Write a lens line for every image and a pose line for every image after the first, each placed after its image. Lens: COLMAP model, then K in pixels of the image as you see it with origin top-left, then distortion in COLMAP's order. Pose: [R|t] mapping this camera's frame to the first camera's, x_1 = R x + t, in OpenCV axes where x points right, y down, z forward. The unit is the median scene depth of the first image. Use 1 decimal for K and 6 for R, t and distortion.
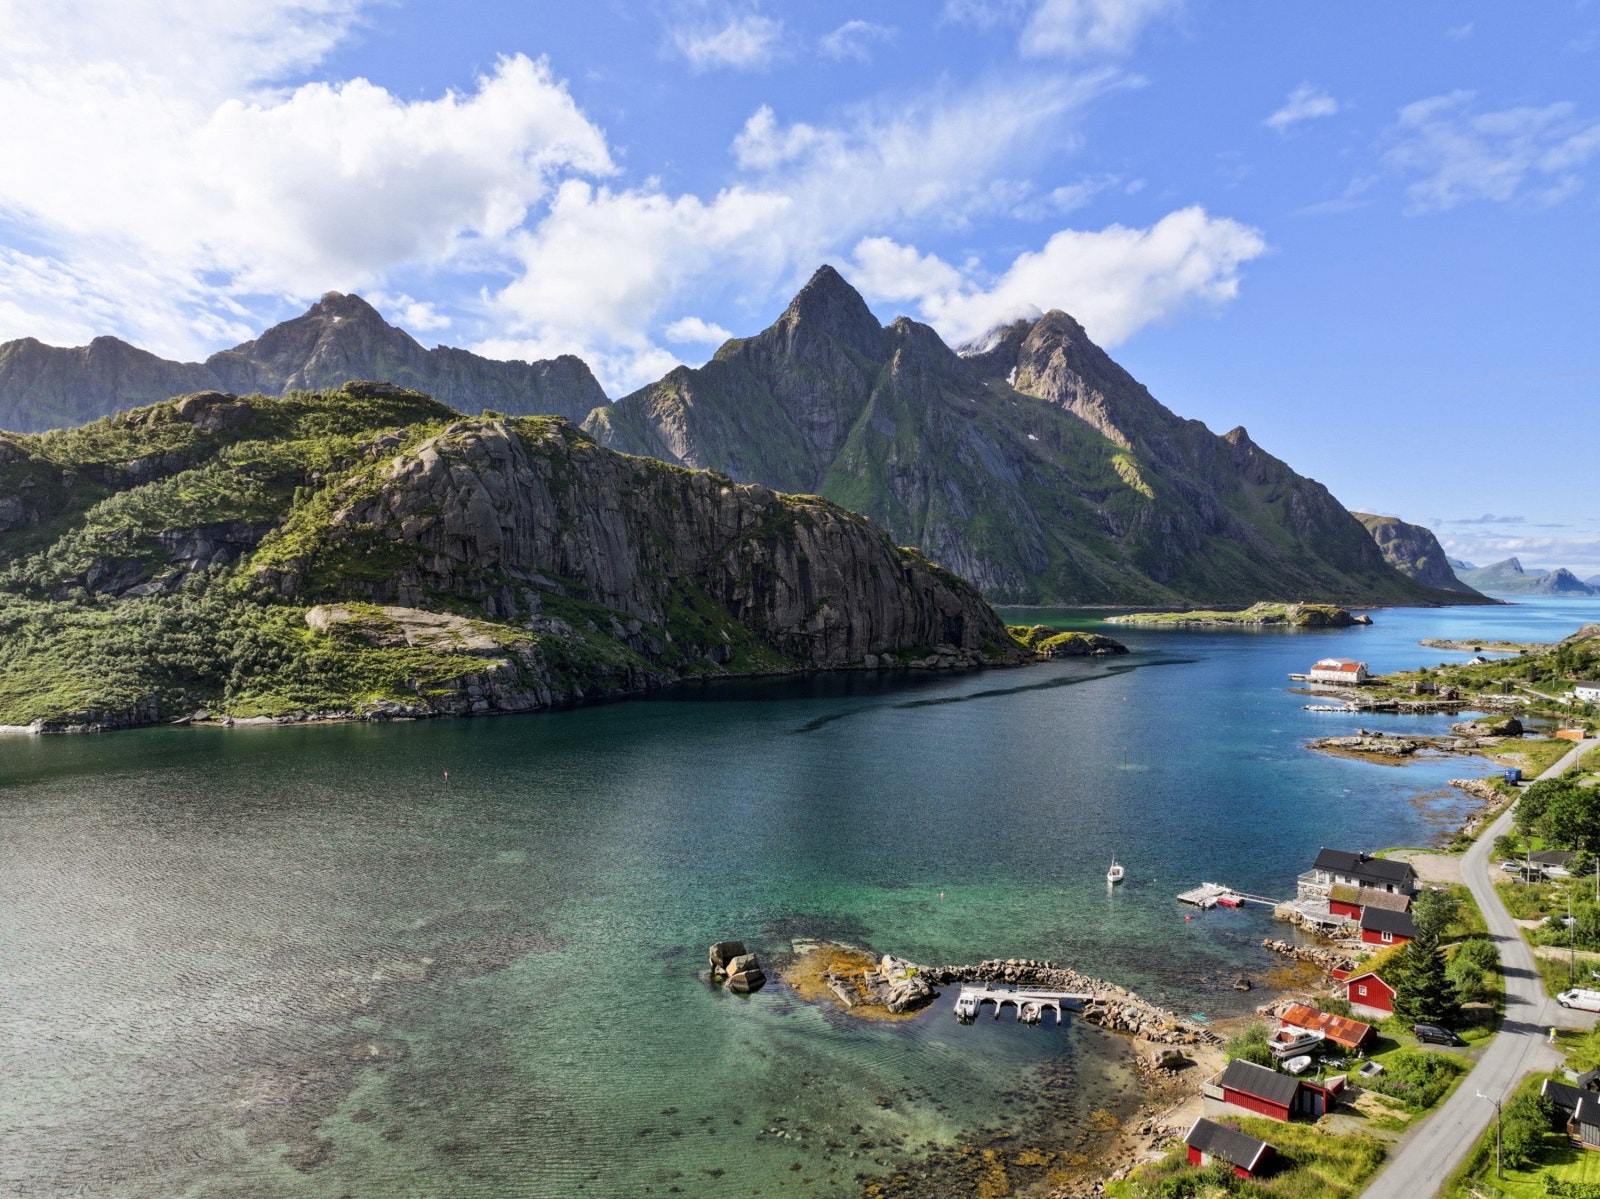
lens RADIAL K [[1112.4, 0, 806.4], [0, 1112.4, 597.7], [0, 0, 1]] dist [-0.002717, -0.004429]
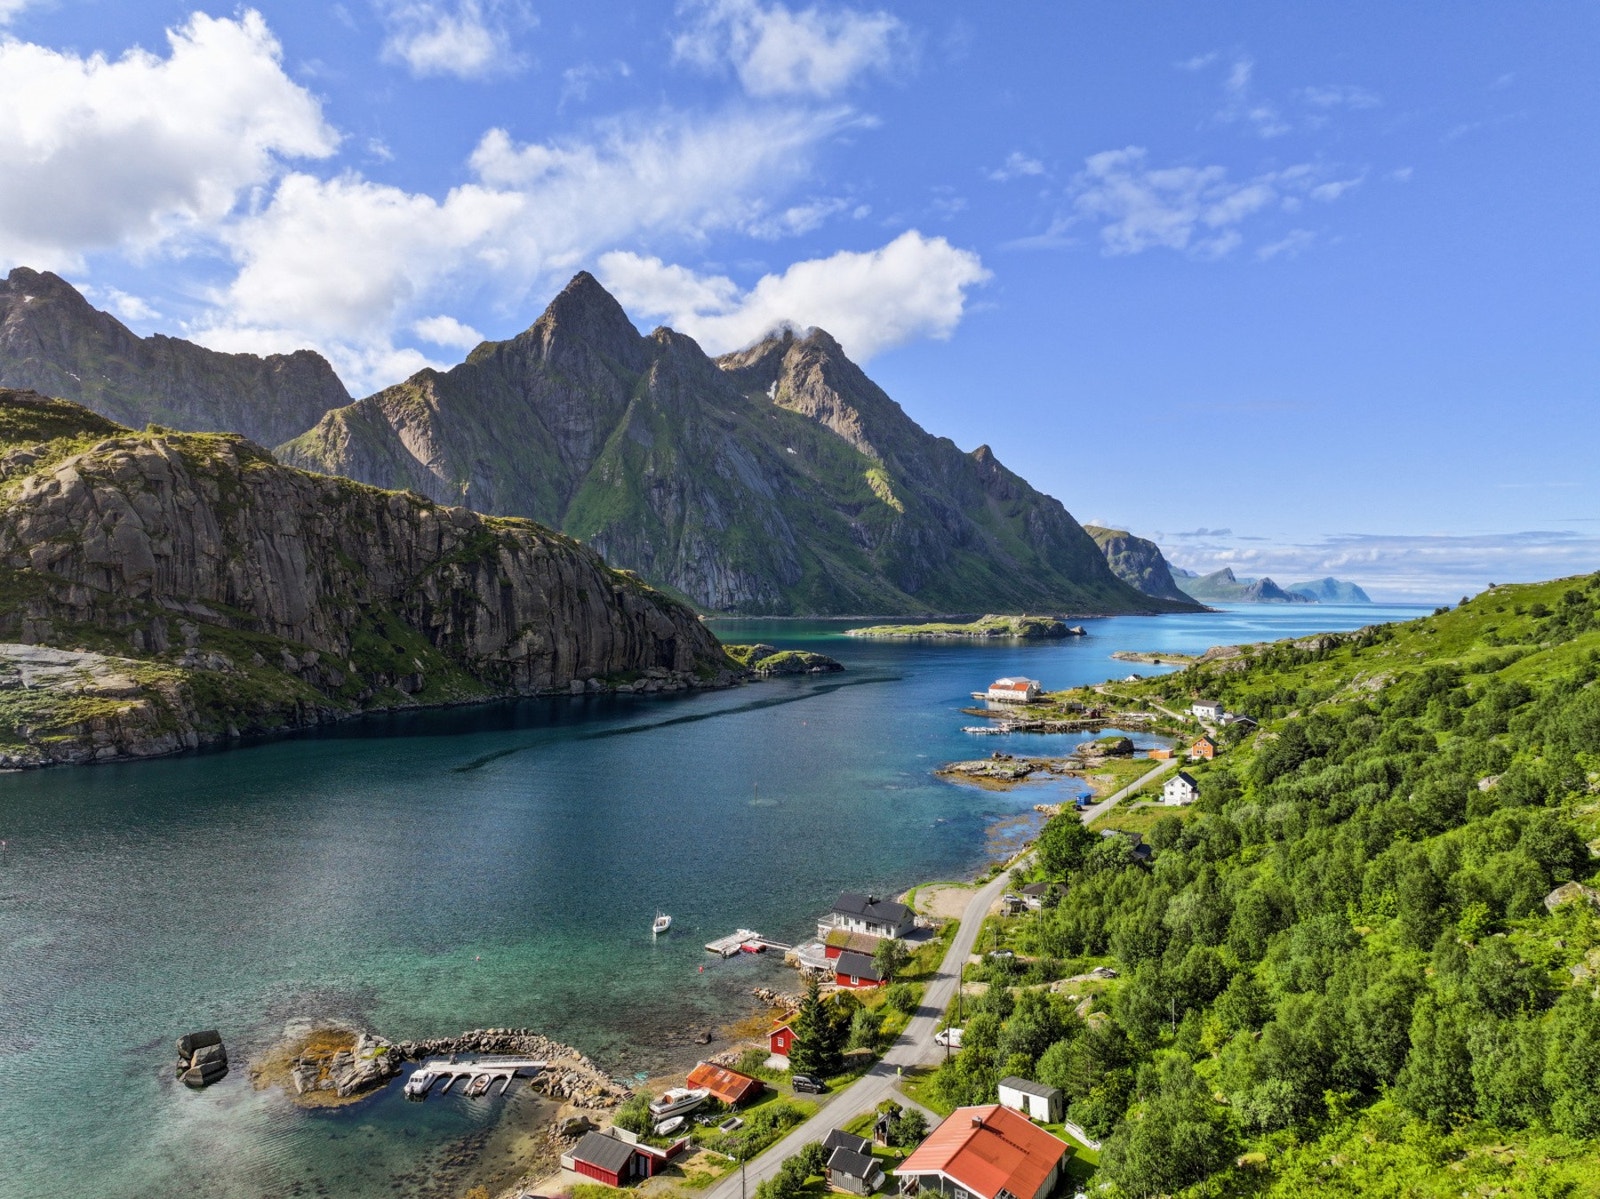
lens RADIAL K [[1112.3, 0, 807.5], [0, 1112.3, 596.7], [0, 0, 1]] dist [-0.018258, 0.028346]
pose [[0.979127, -0.000035, 0.203251, 0.057208], [0.001452, 0.999976, -0.006820, -0.015999], [-0.203246, 0.006973, 0.979103, -0.018495]]
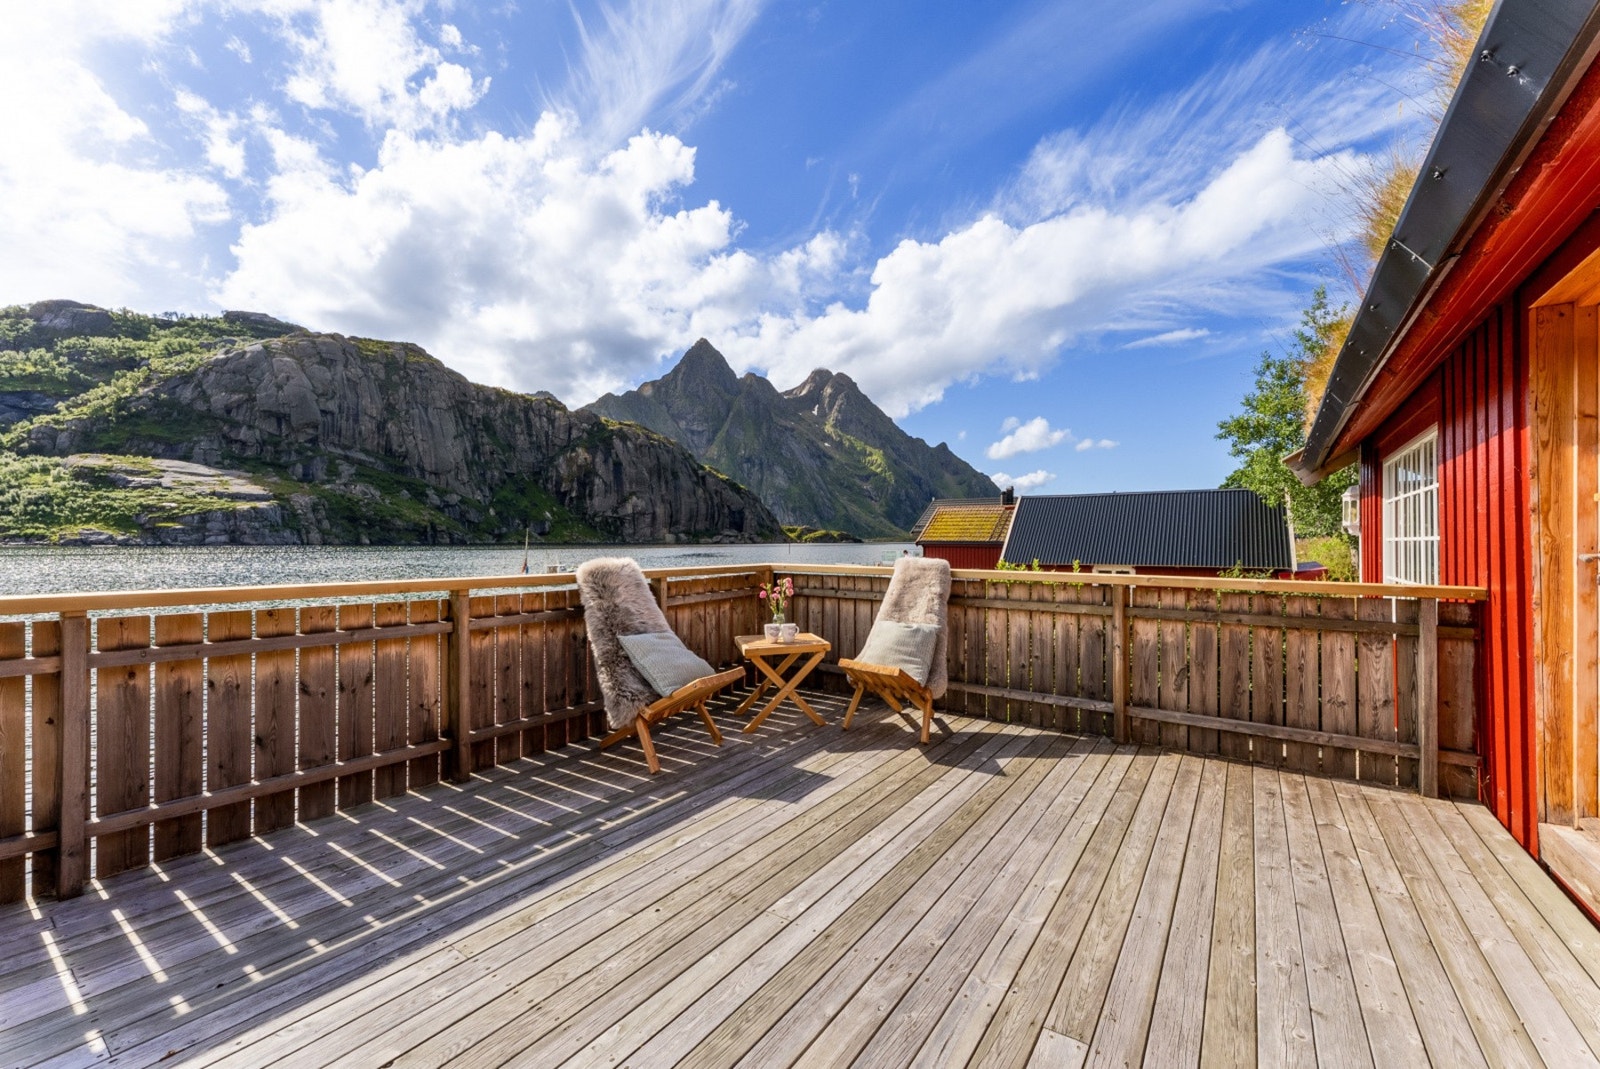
lens RADIAL K [[637.8, 0, 798.9], [0, 637.8, 538.5], [0, 0, 1]] dist [0.000616, -0.000280]
pose [[0.989569, -0.009088, 0.143771, 0.100542], [0.010950, 0.999866, -0.012169, 0.067416], [-0.143642, 0.013616, 0.989536, 0.200187]]
